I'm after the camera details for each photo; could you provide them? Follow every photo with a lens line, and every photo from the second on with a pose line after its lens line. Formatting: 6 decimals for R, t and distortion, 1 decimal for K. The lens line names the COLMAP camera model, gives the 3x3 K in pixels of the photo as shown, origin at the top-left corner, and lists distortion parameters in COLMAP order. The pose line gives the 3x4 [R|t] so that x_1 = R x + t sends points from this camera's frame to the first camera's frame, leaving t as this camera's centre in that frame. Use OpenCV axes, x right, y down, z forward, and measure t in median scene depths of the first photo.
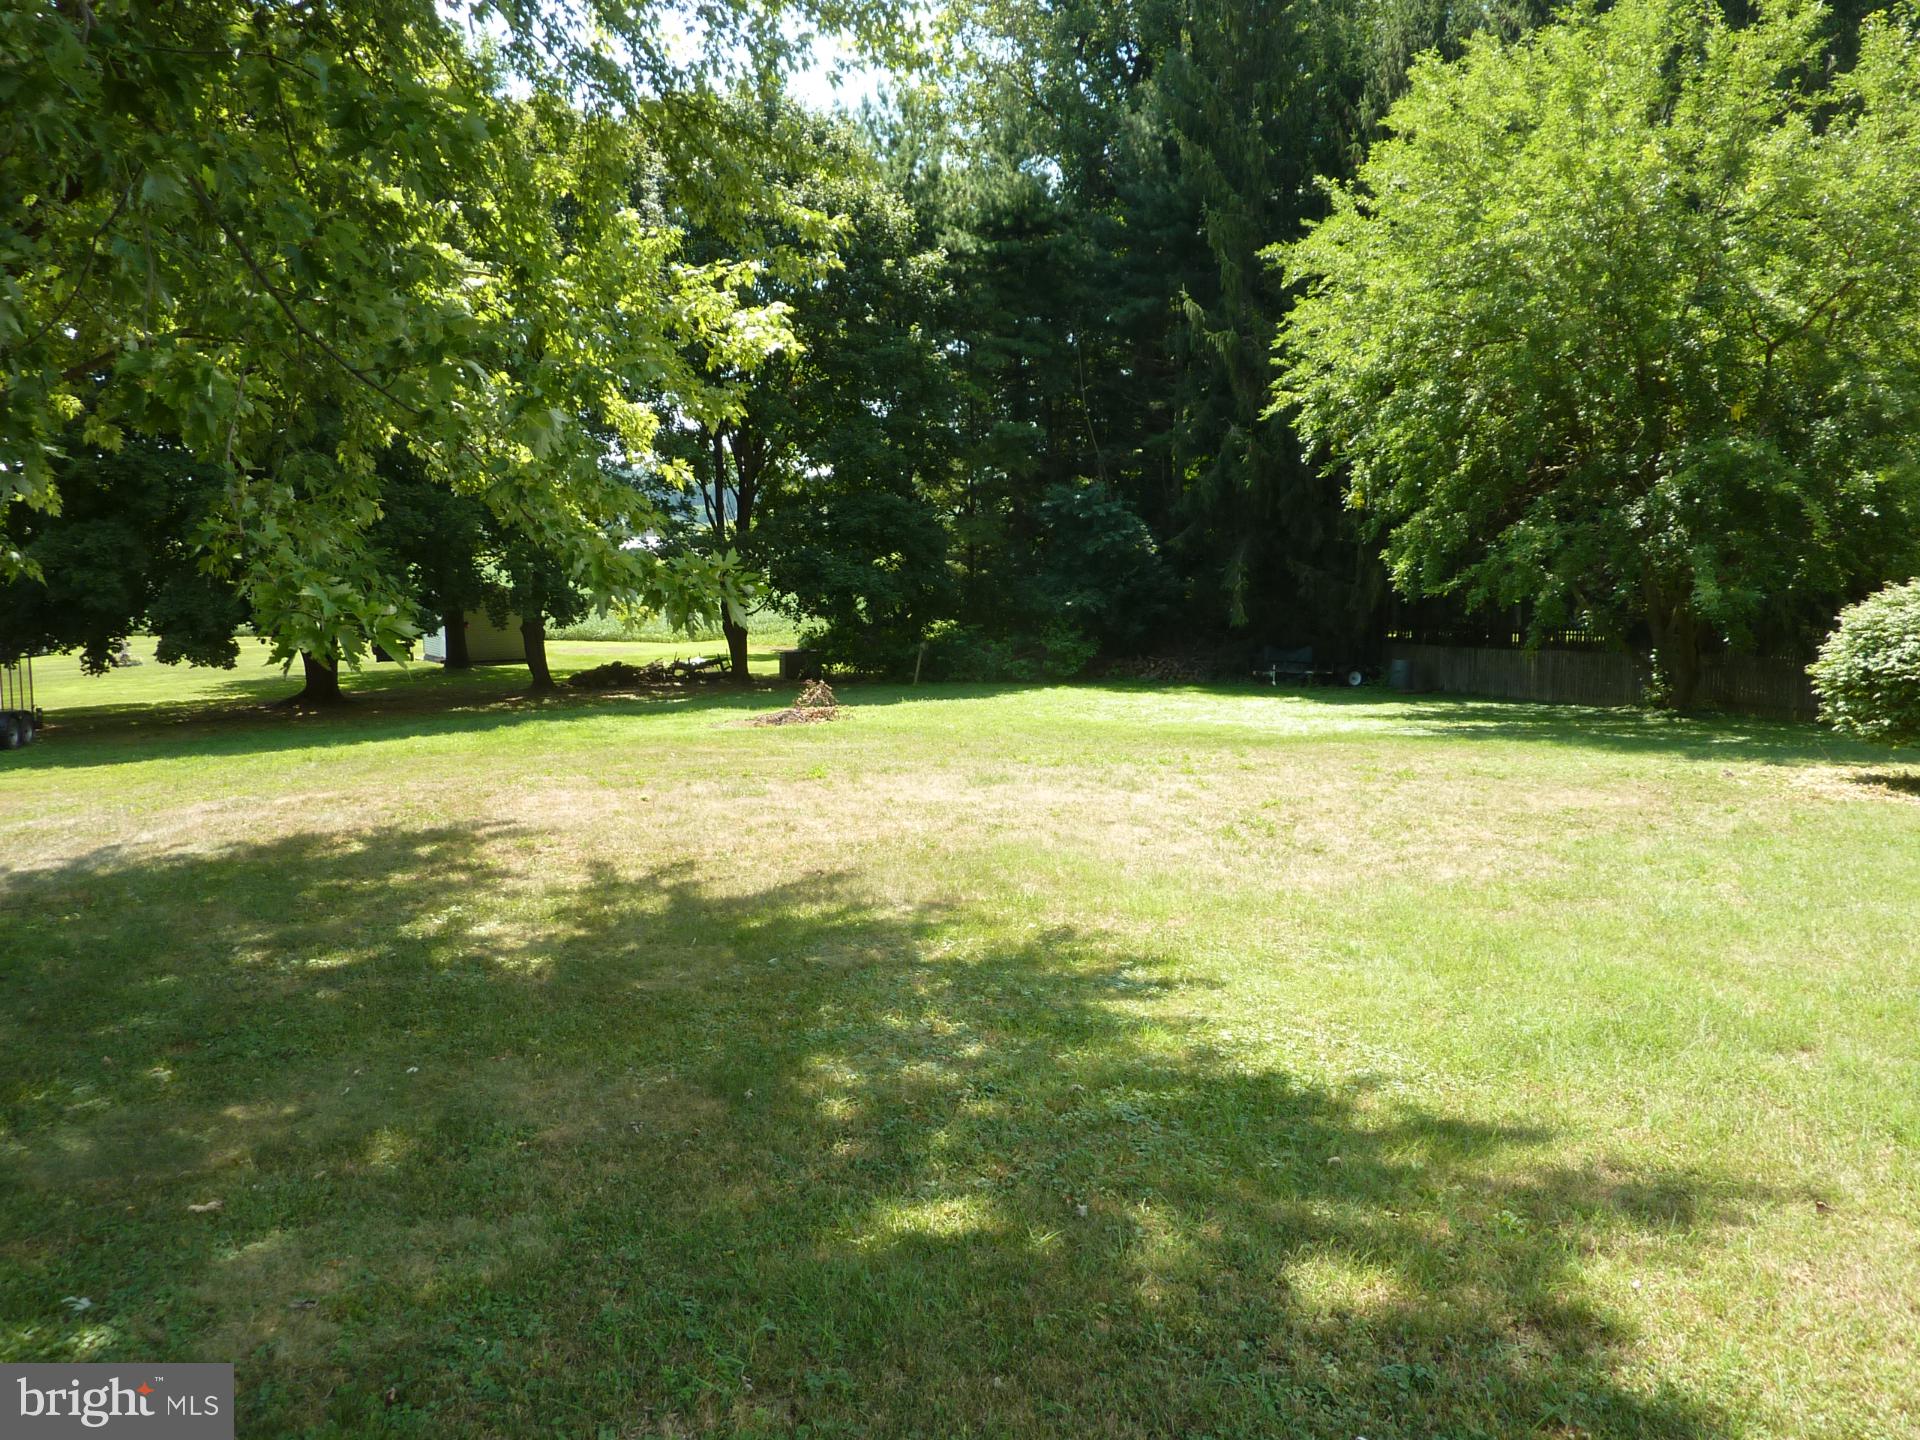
lens RADIAL K [[1429.0, 0, 960.0], [0, 1429.0, 720.0], [0, 0, 1]] dist [-0.002001, -0.006700]
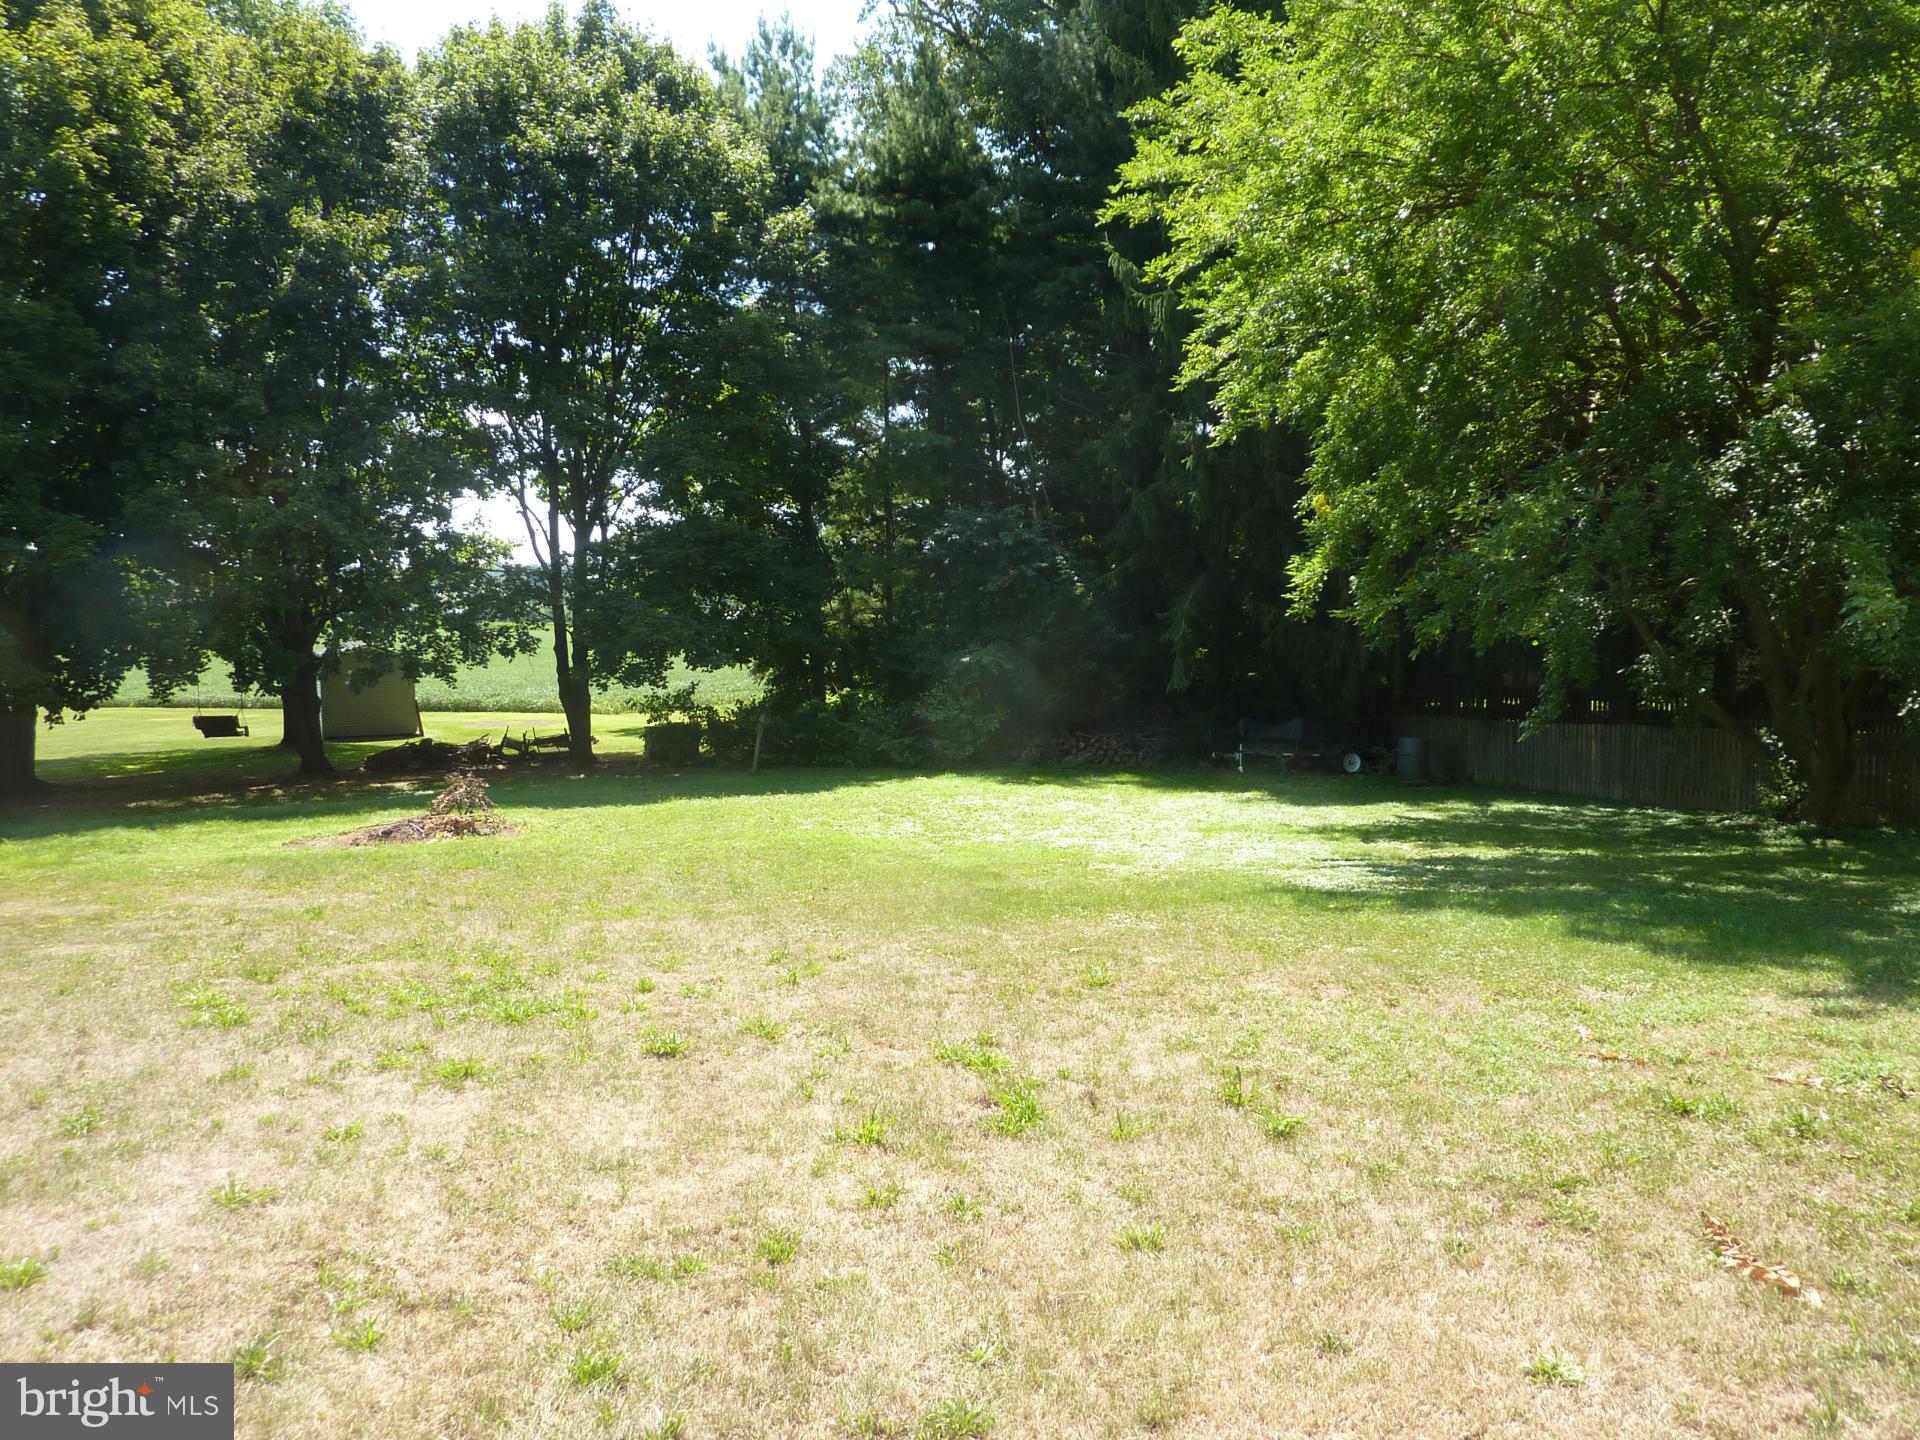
lens RADIAL K [[1429.0, 0, 960.0], [0, 1429.0, 720.0], [0, 0, 1]] dist [-0.002001, -0.006700]
pose [[0.997441, -0.001521, -0.071478, 0.133777], [-0.001947, 0.998825, -0.048422, -0.015945], [0.071468, 0.048438, 0.996266, 0.269608]]
